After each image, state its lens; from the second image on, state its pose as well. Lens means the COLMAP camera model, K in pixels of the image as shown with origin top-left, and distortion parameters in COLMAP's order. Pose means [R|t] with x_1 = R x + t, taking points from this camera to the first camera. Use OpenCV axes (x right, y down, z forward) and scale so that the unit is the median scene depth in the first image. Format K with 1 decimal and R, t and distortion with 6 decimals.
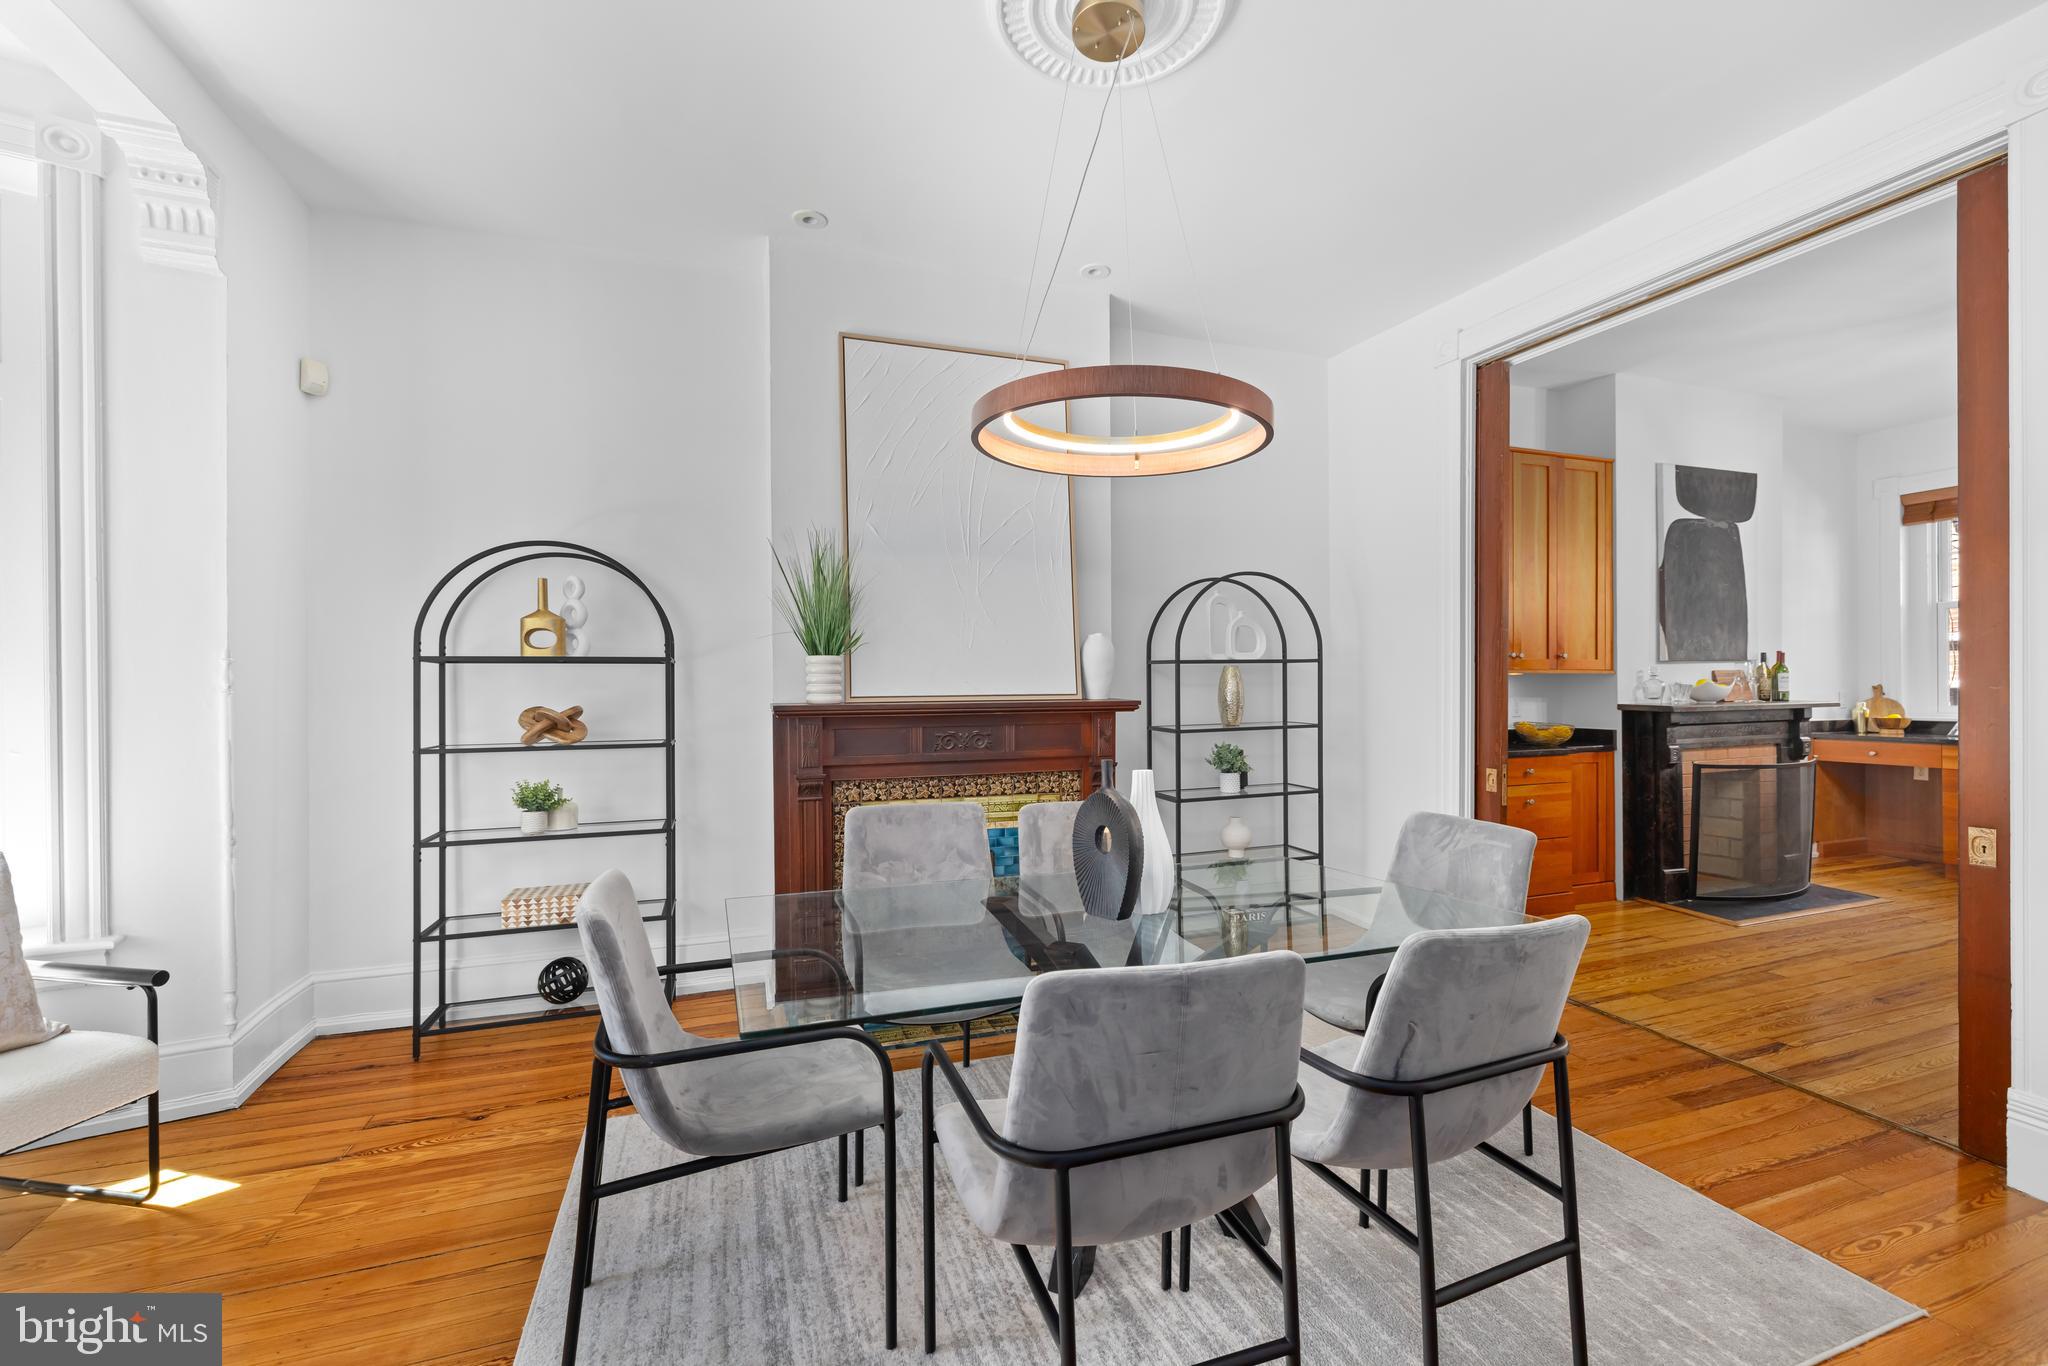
lens RADIAL K [[852.2, 0, 1026.5], [0, 852.2, 685.2], [0, 0, 1]] dist [-0.001274, 0.000143]
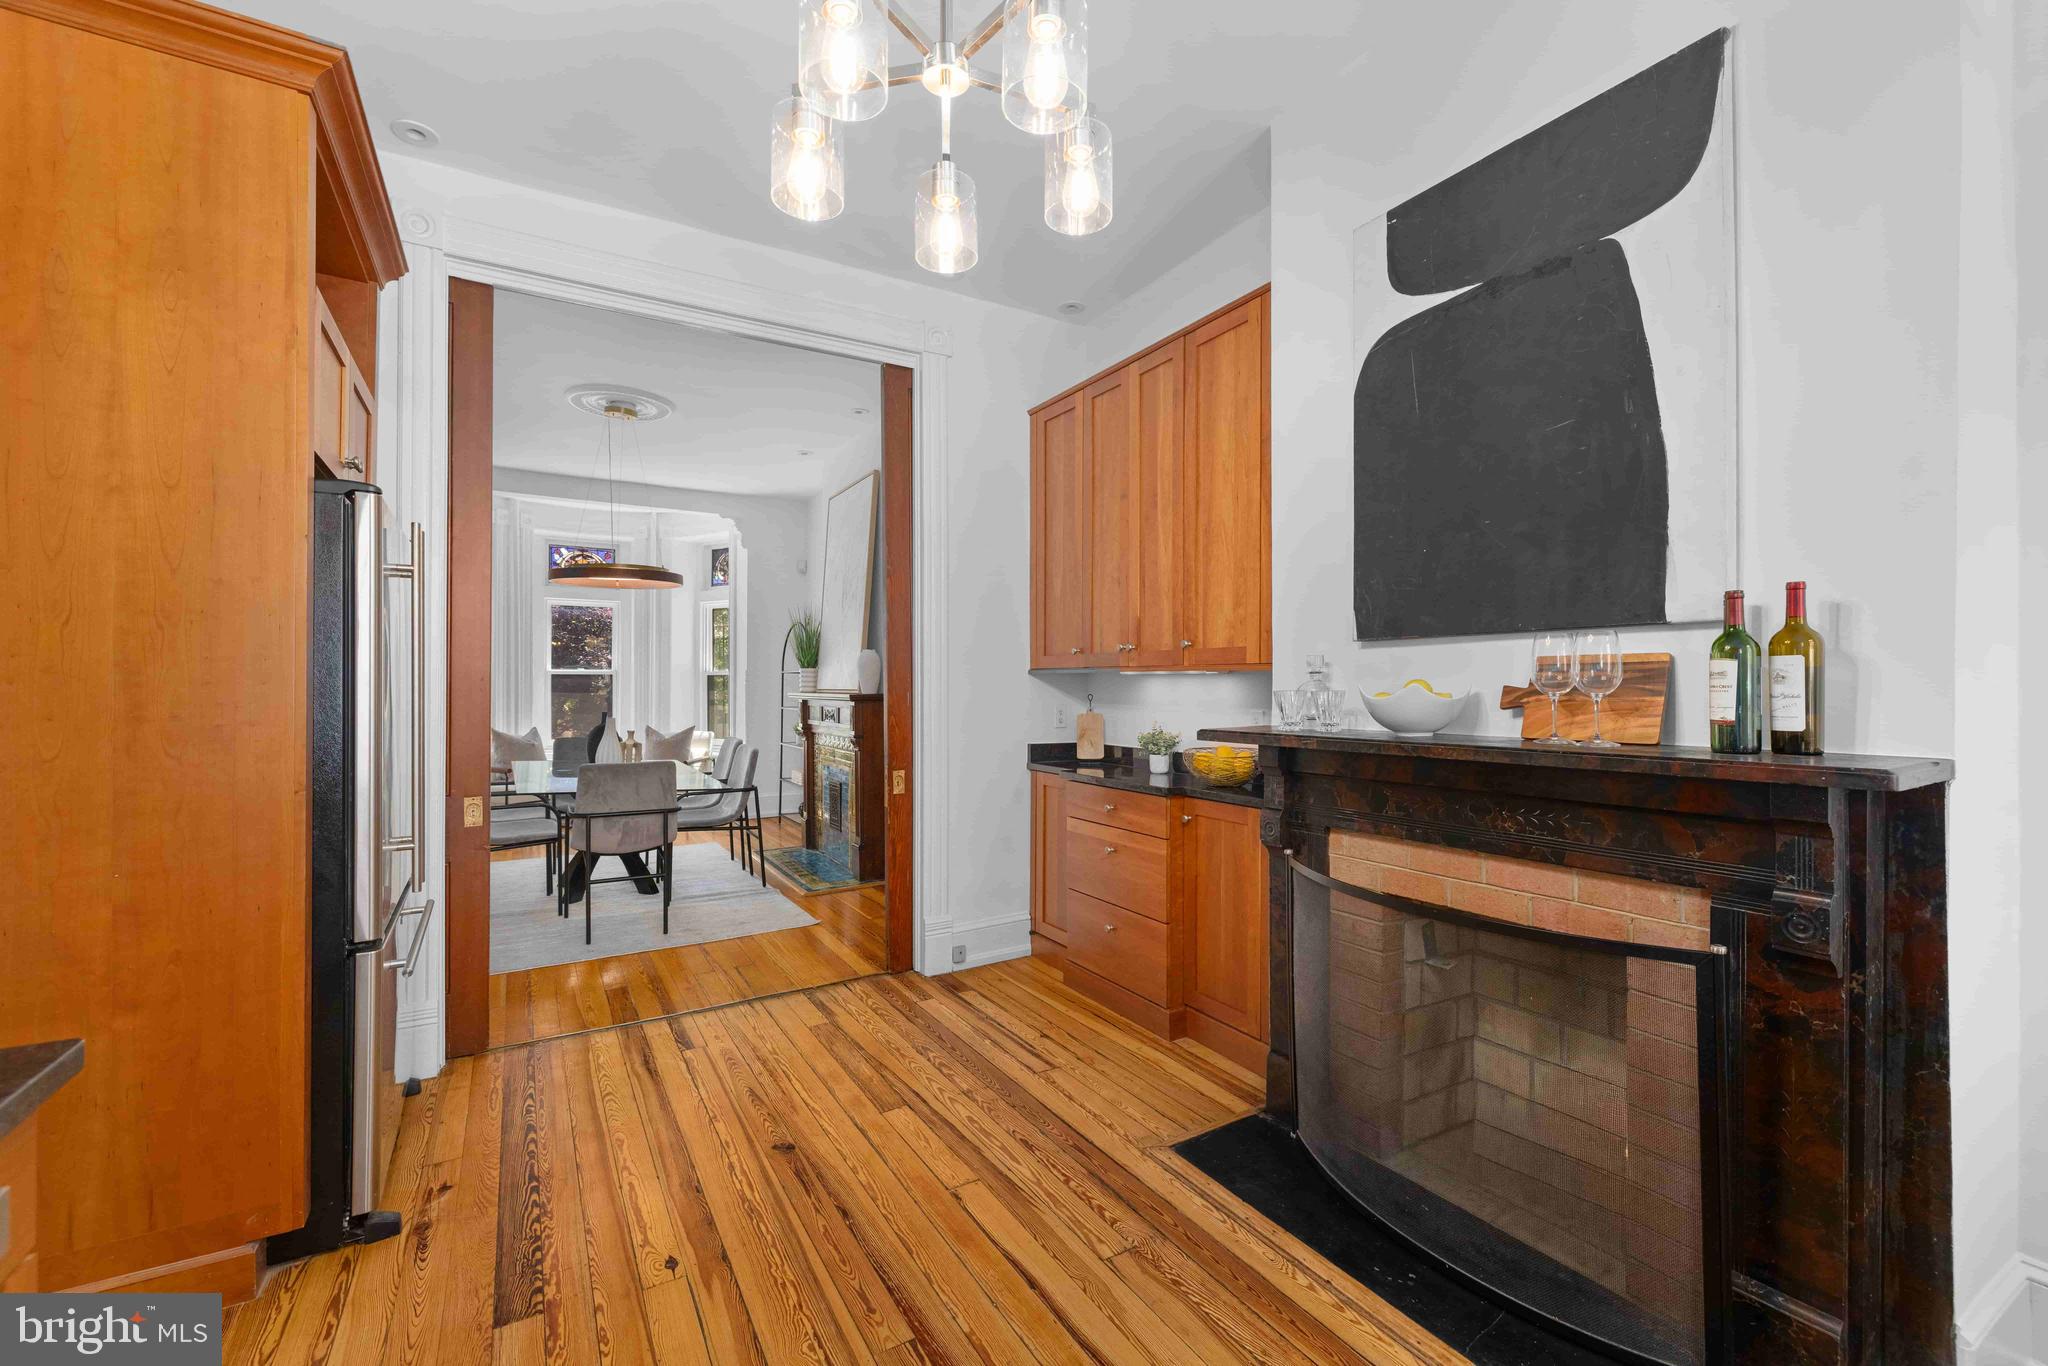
lens RADIAL K [[852.2, 0, 1024.1], [0, 852.2, 683.1], [0, 0, 1]] dist [-0.001274, 0.000143]
pose [[0.191189, 0.004015, -0.981545, 1.211780], [-0.006341, 0.999976, 0.002856, -0.005676], [0.981533, 0.005678, 0.191210, 0.745306]]
